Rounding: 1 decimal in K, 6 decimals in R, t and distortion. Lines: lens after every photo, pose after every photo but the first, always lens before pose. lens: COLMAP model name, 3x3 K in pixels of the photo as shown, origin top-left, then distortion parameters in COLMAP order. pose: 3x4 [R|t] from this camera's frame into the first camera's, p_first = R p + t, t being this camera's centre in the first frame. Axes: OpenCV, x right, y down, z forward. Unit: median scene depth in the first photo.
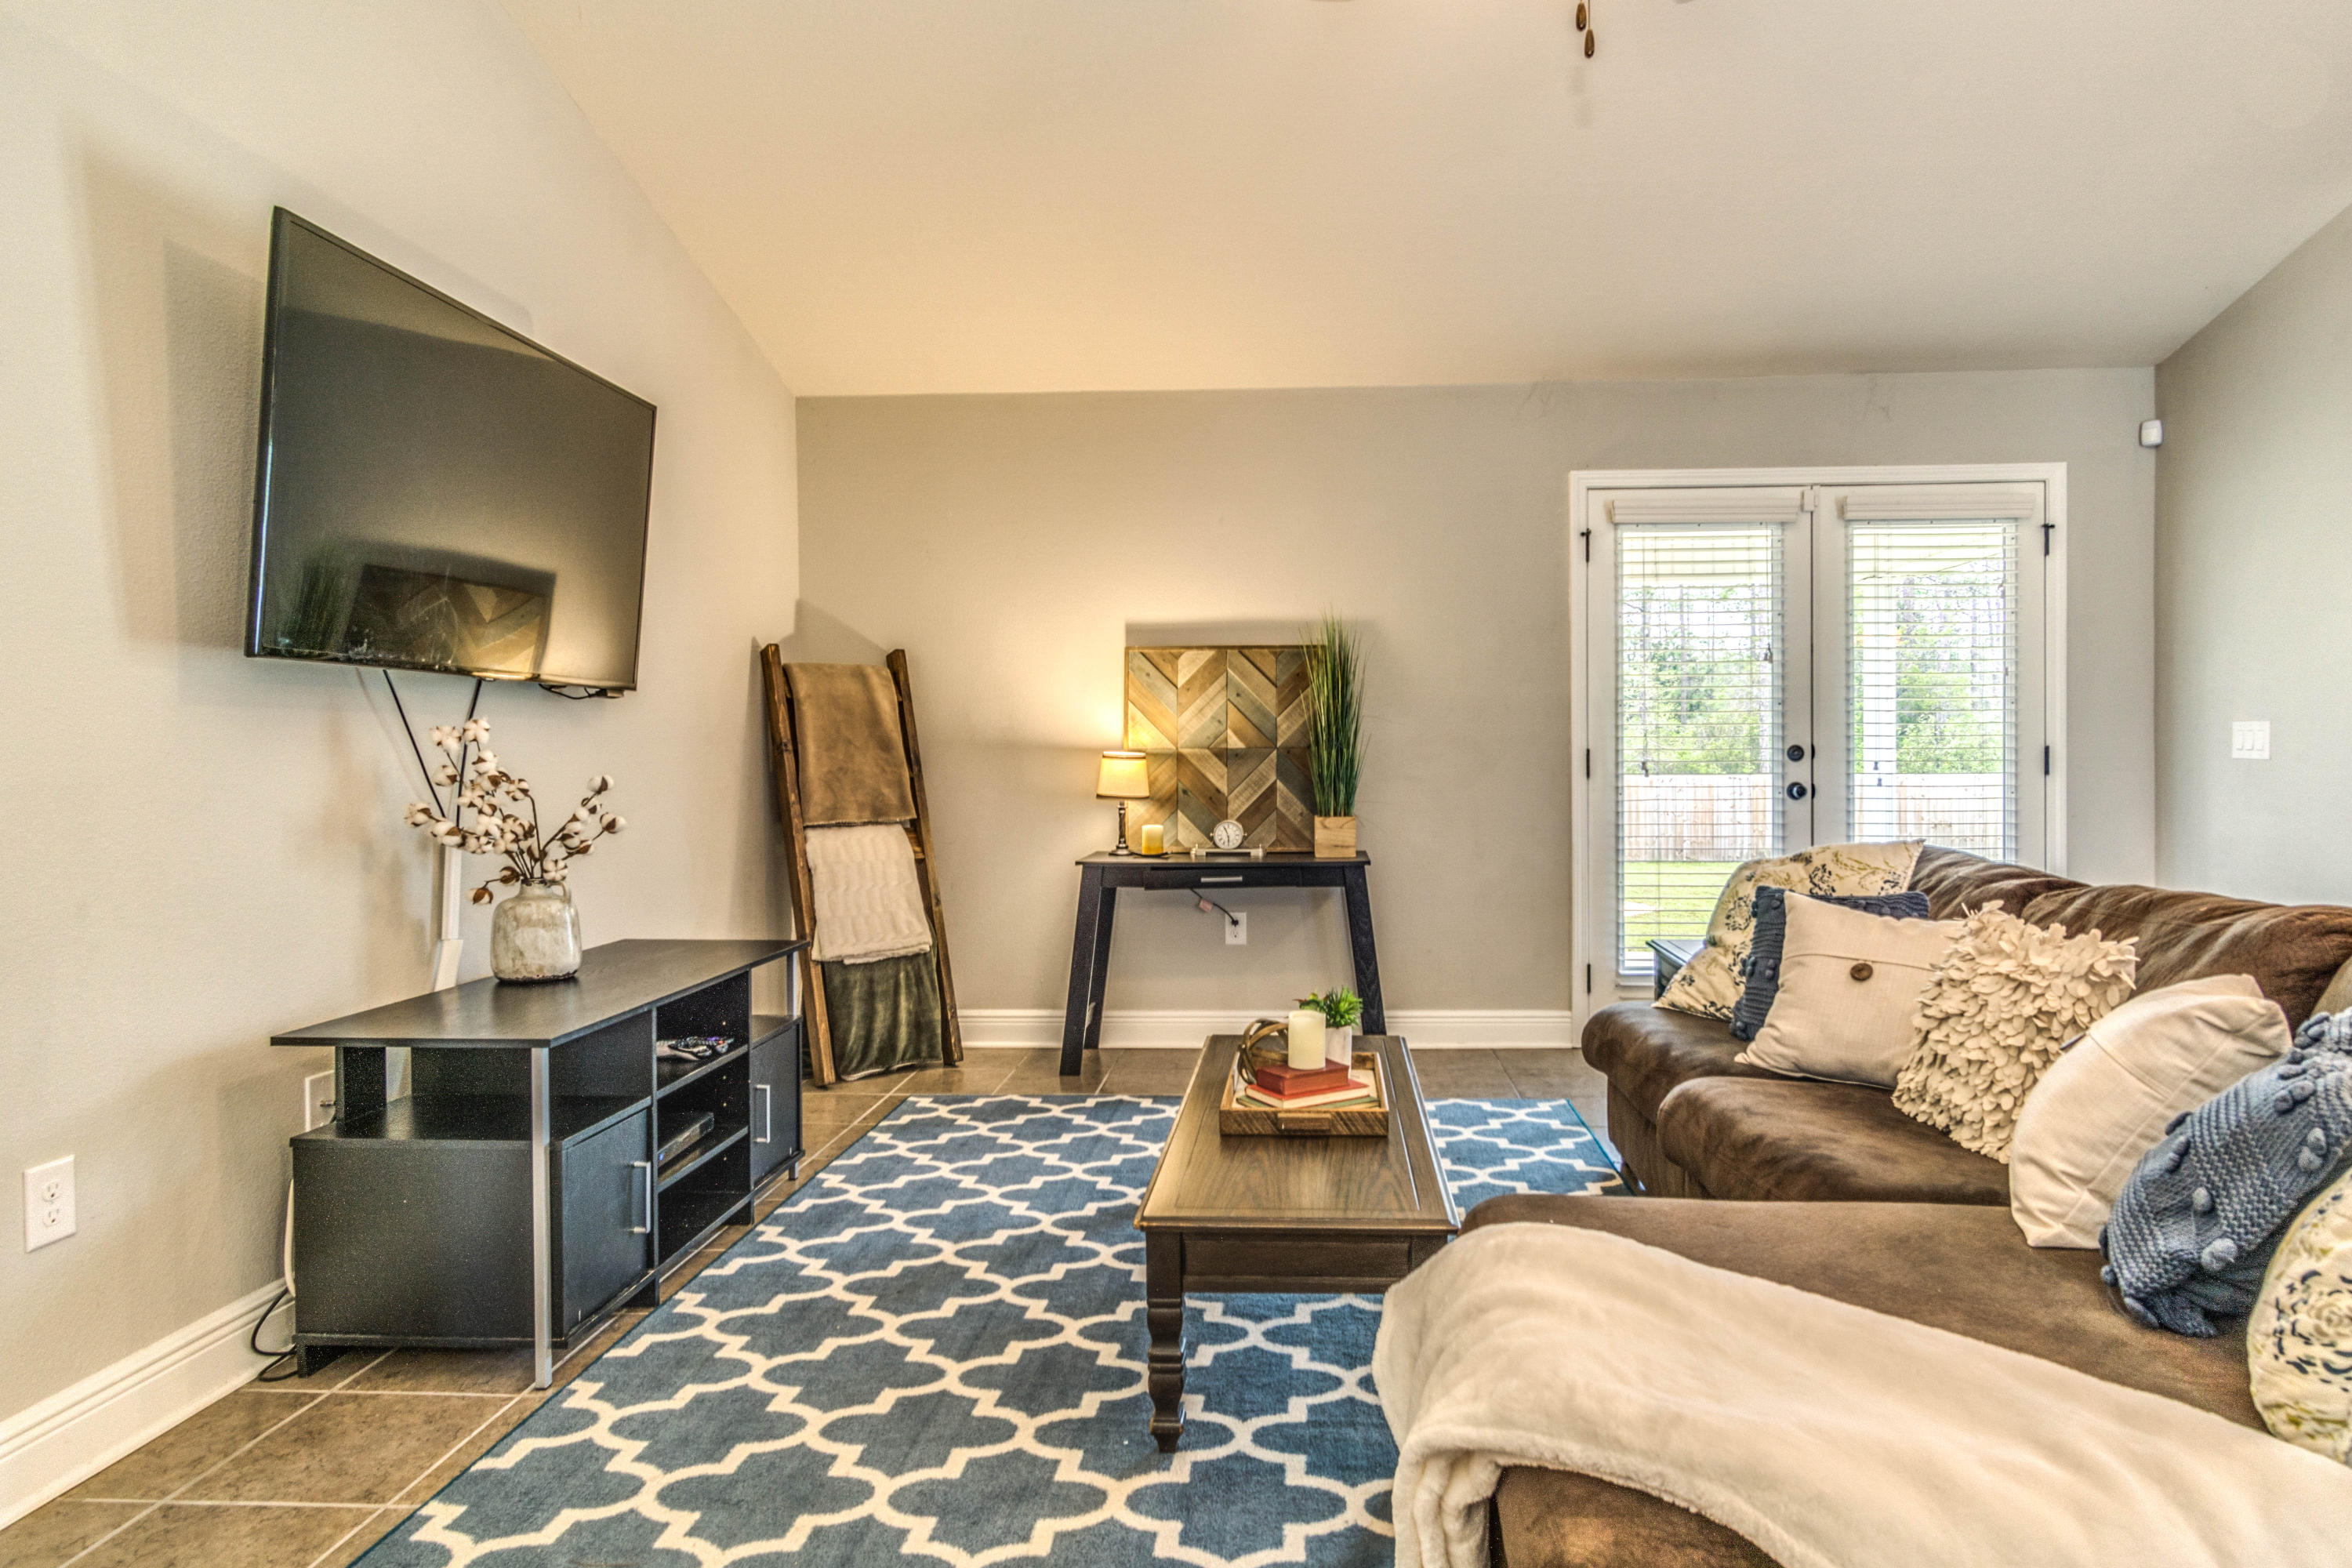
lens RADIAL K [[1337.4, 0, 1190.8], [0, 1337.4, 773.9], [0, 0, 1]] dist [0.002235, 0.003209]
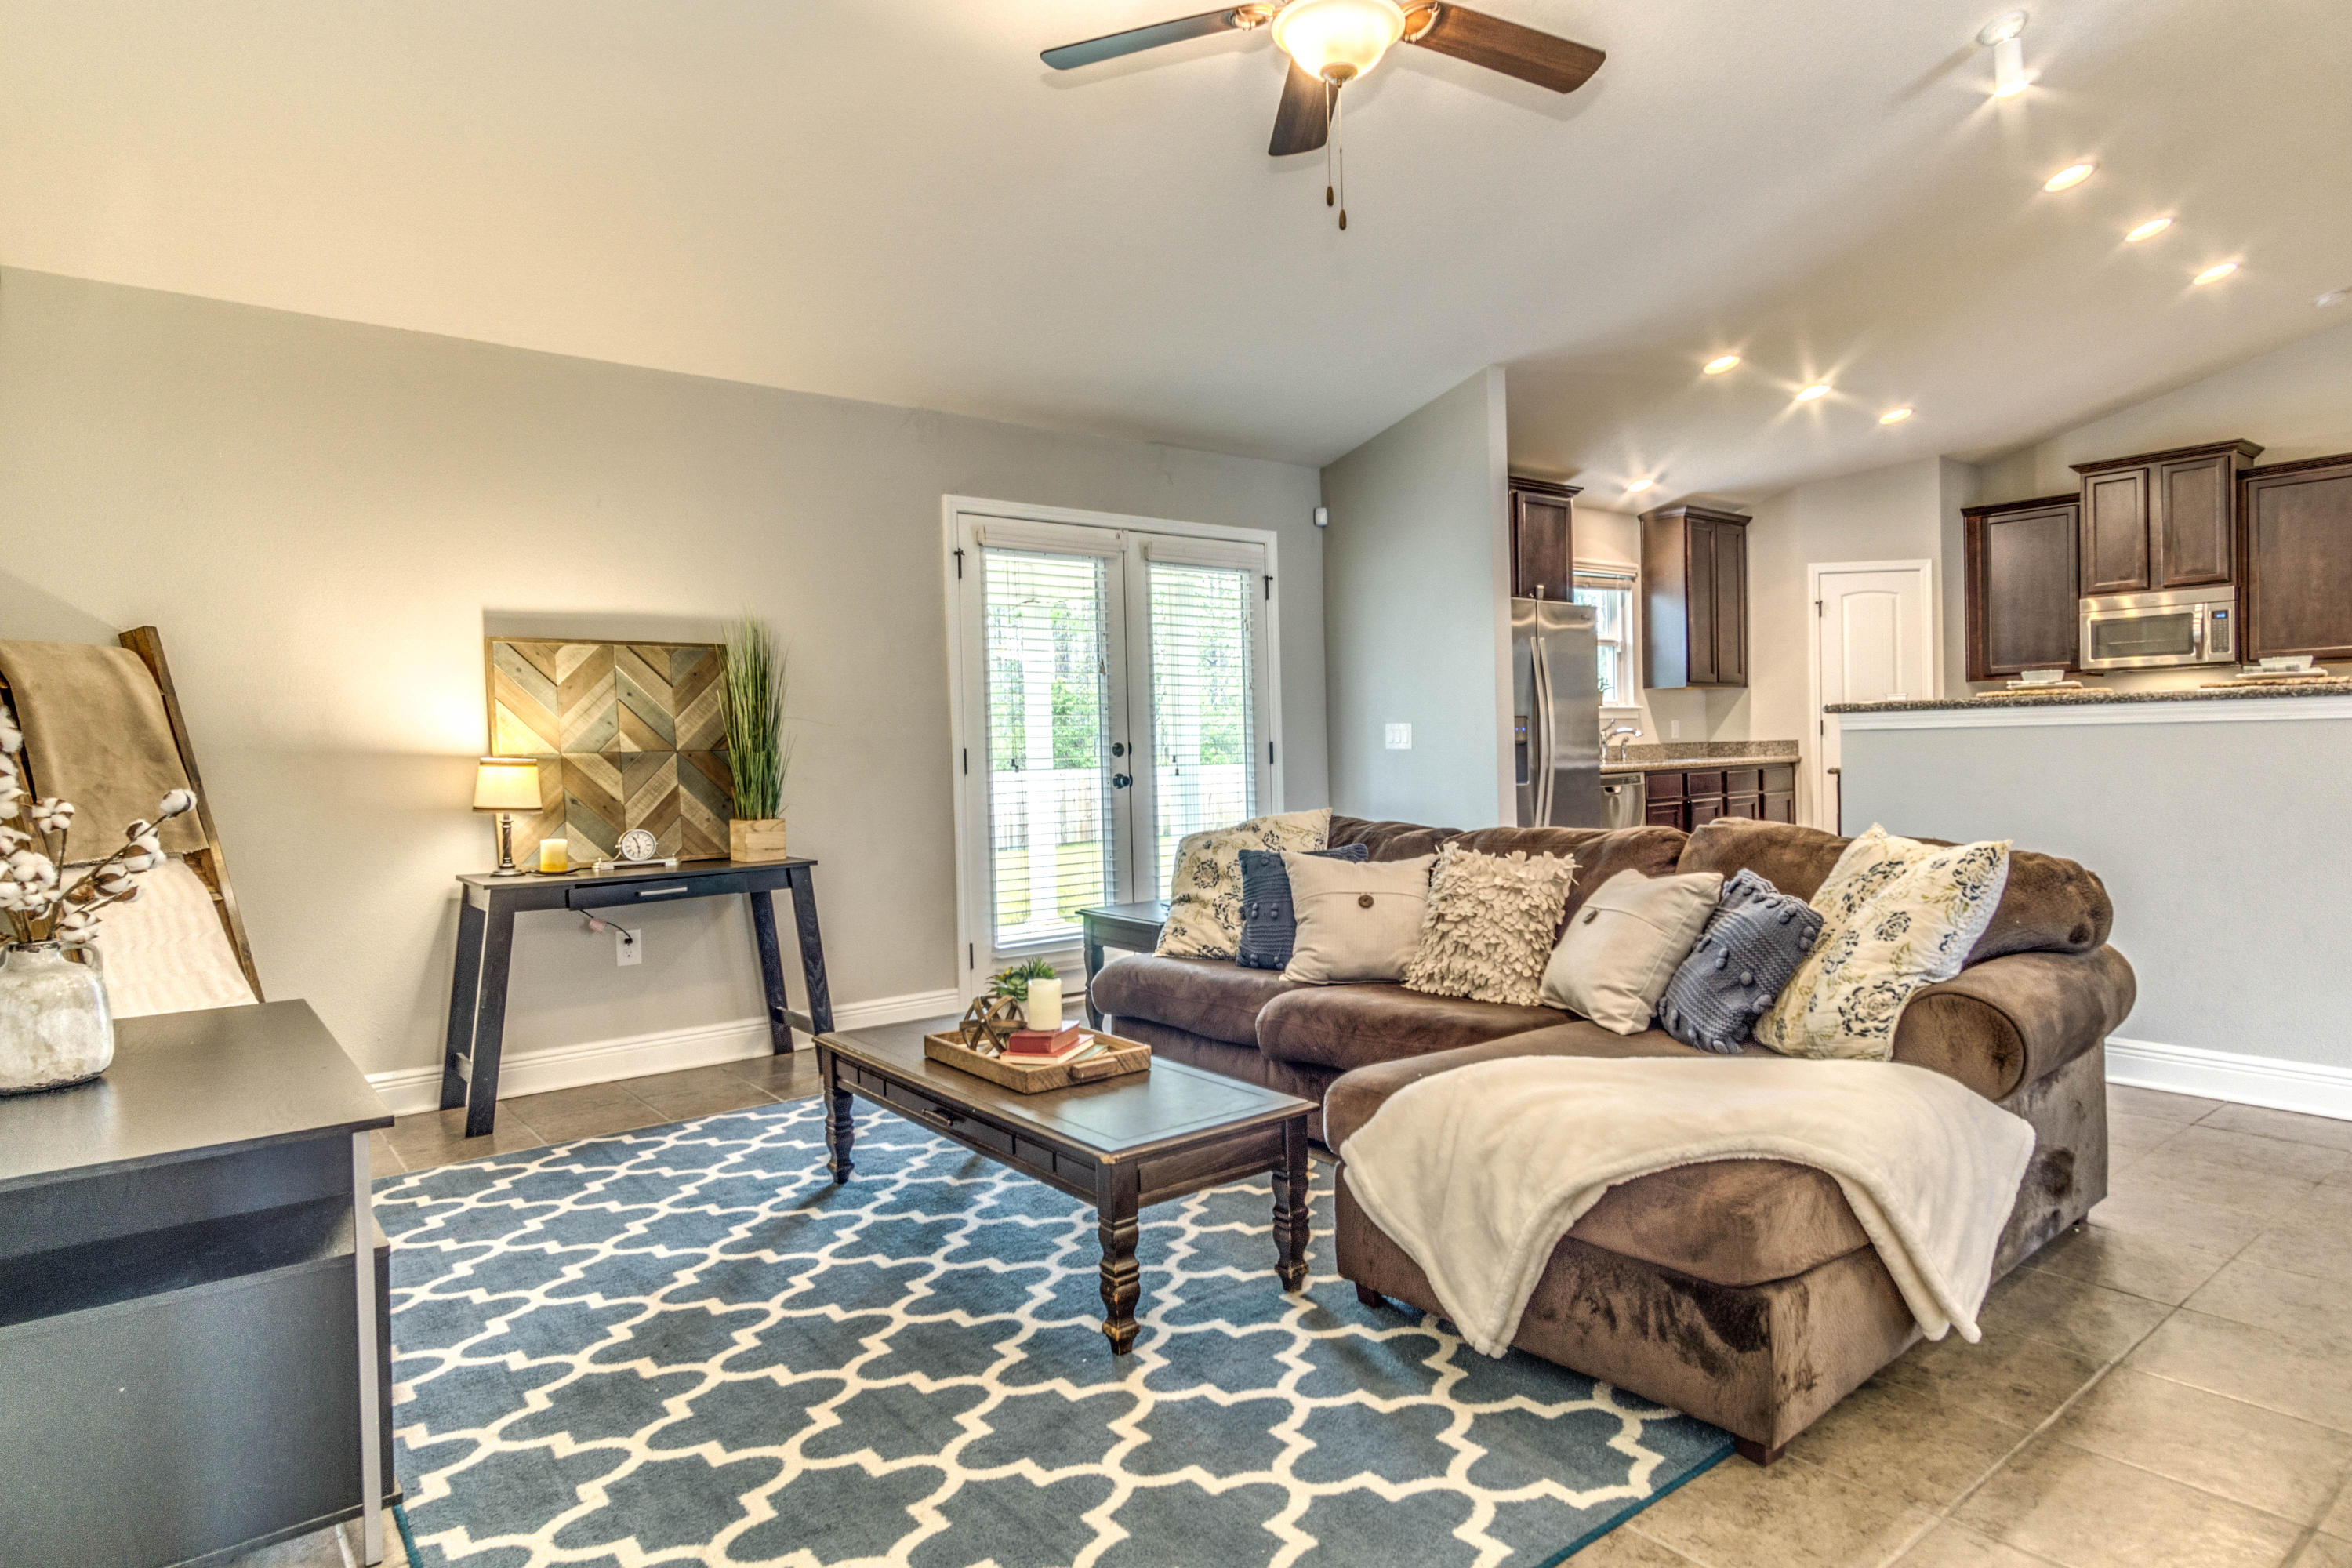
lens RADIAL K [[1337.4, 0, 1257.4], [0, 1337.4, 761.7], [0, 0, 1]] dist [0.002235, 0.003209]
pose [[0.737167, -0.018505, 0.675457, -0.274219], [0.027848, 0.999608, -0.003006, 0.002376], [-0.675137, 0.021027, 0.737393, 0.026776]]
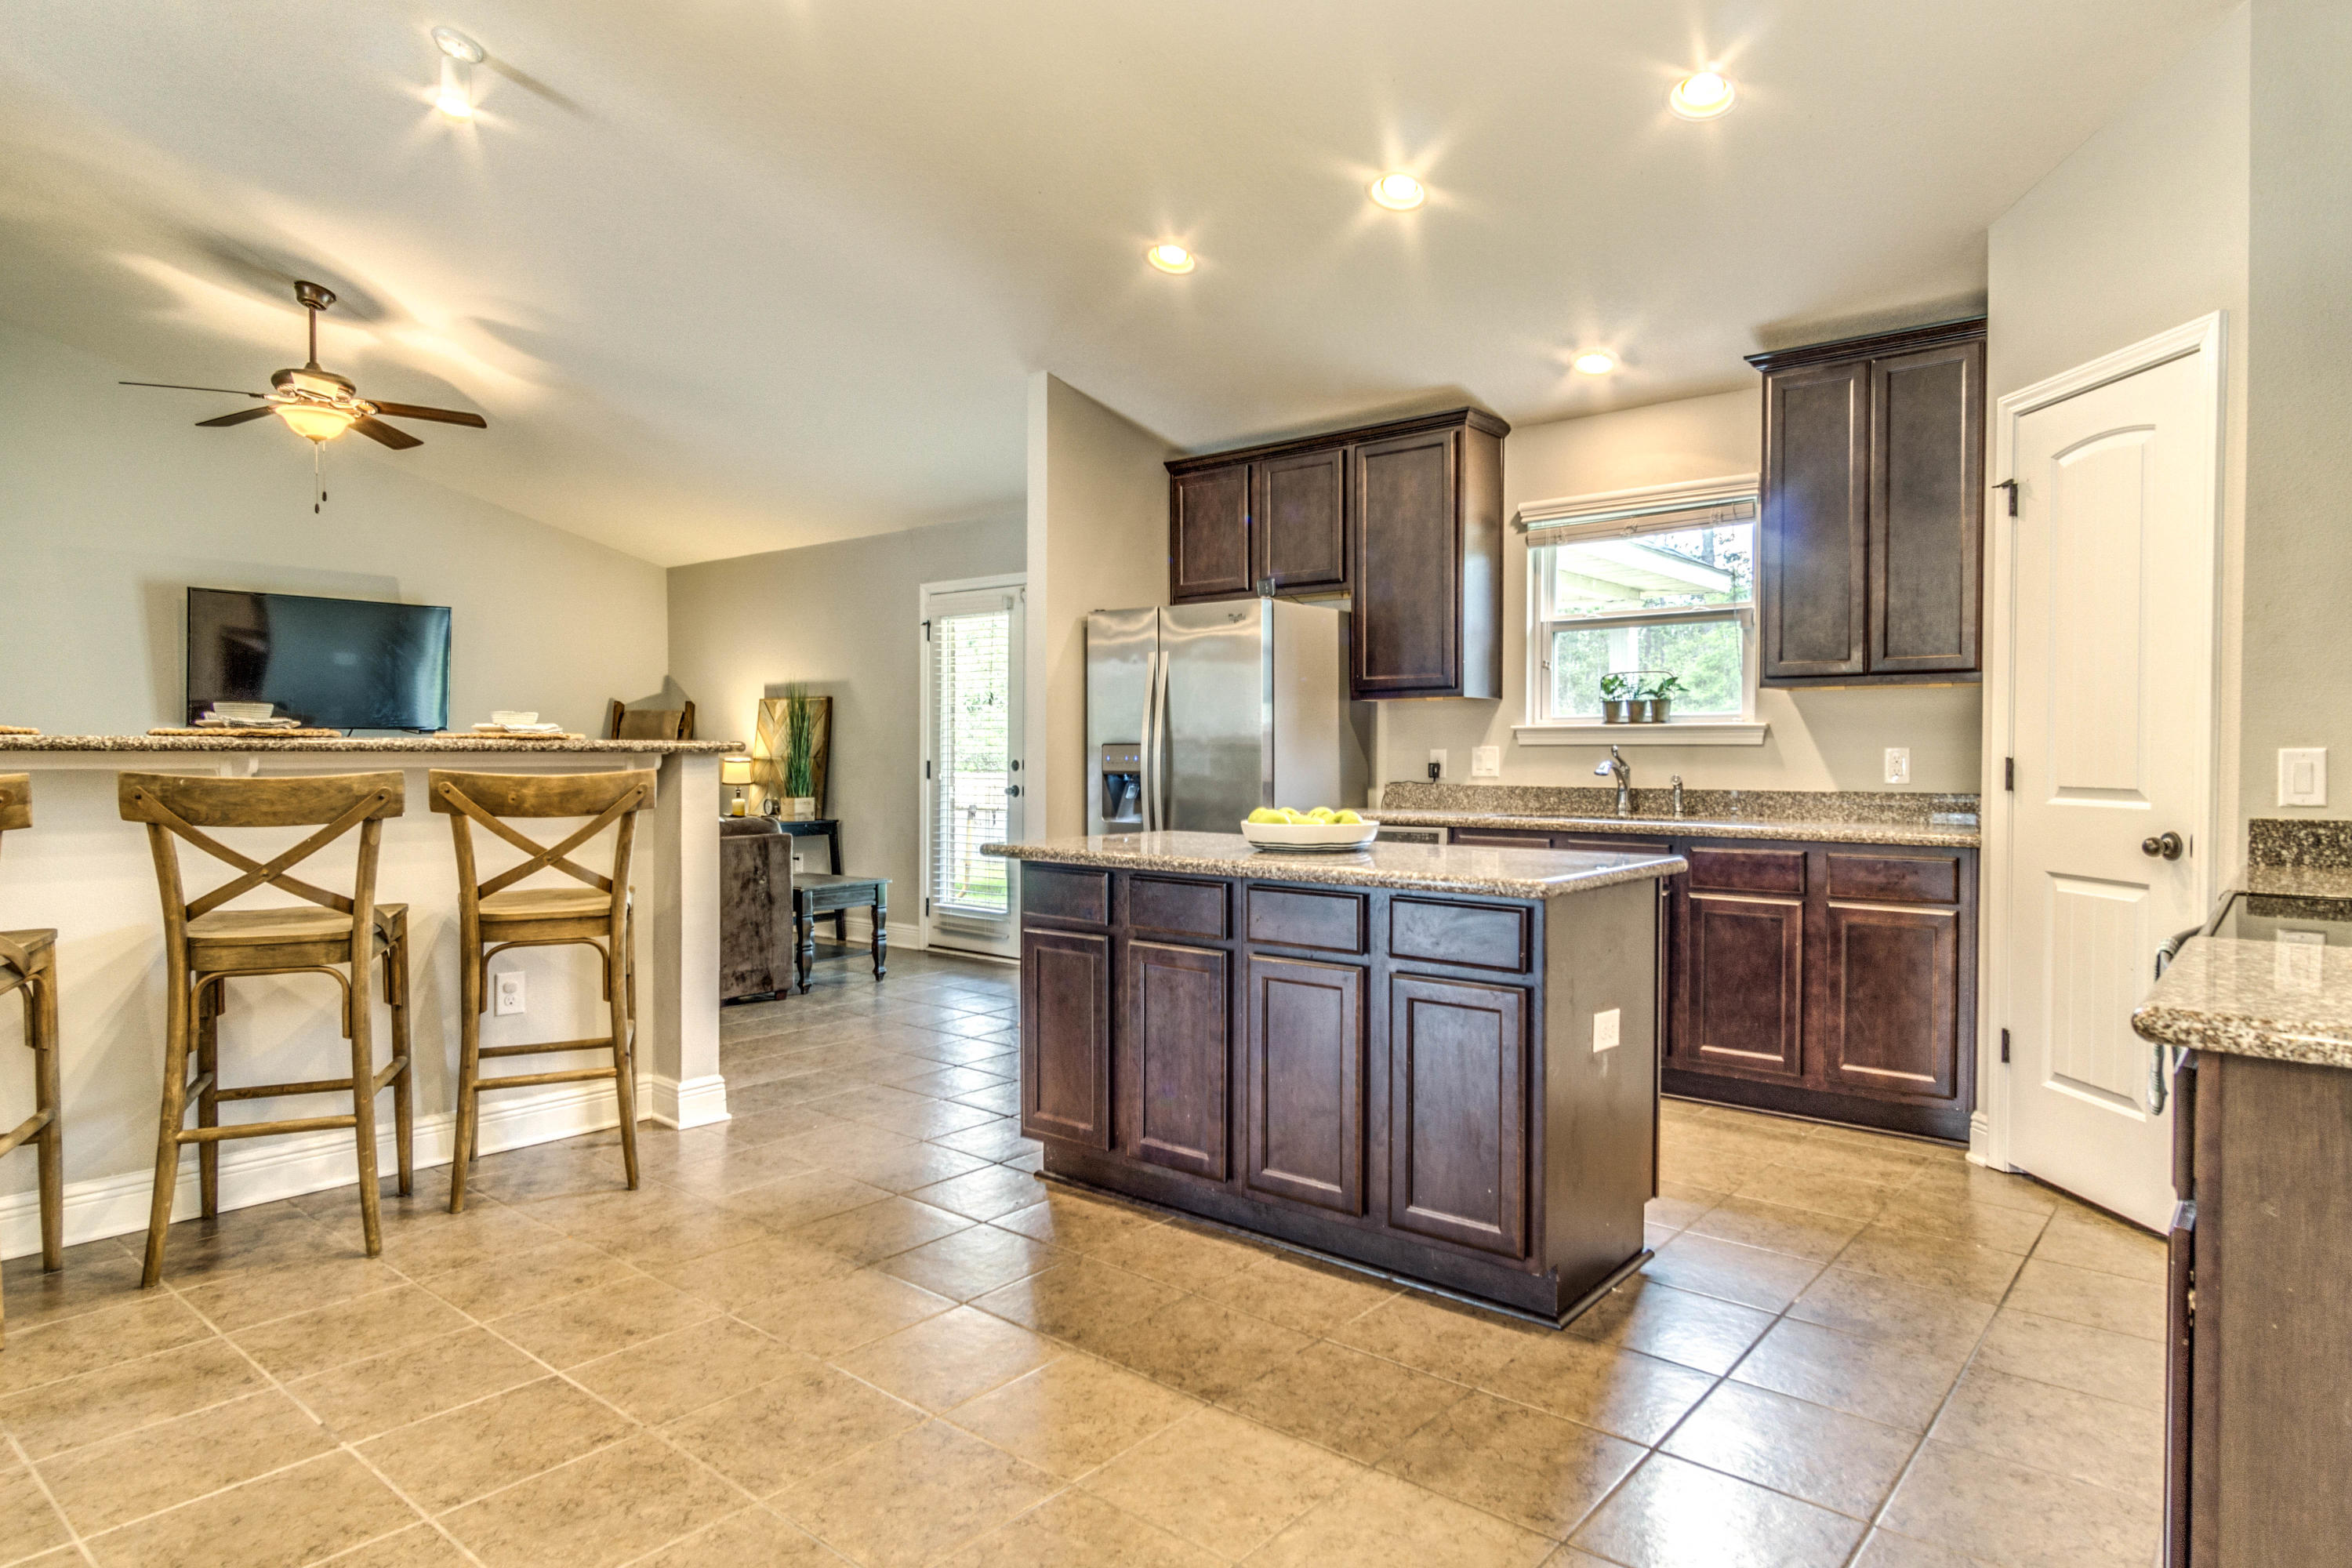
lens RADIAL K [[1337.4, 0, 1269.4], [0, 1337.4, 813.8], [0, 0, 1]] dist [0.002235, 0.003209]
pose [[0.812023, 0.038416, -0.582360, 1.571130], [-0.016345, 0.998937, 0.043105, -0.030884], [0.583397, -0.025484, 0.811788, -0.047648]]
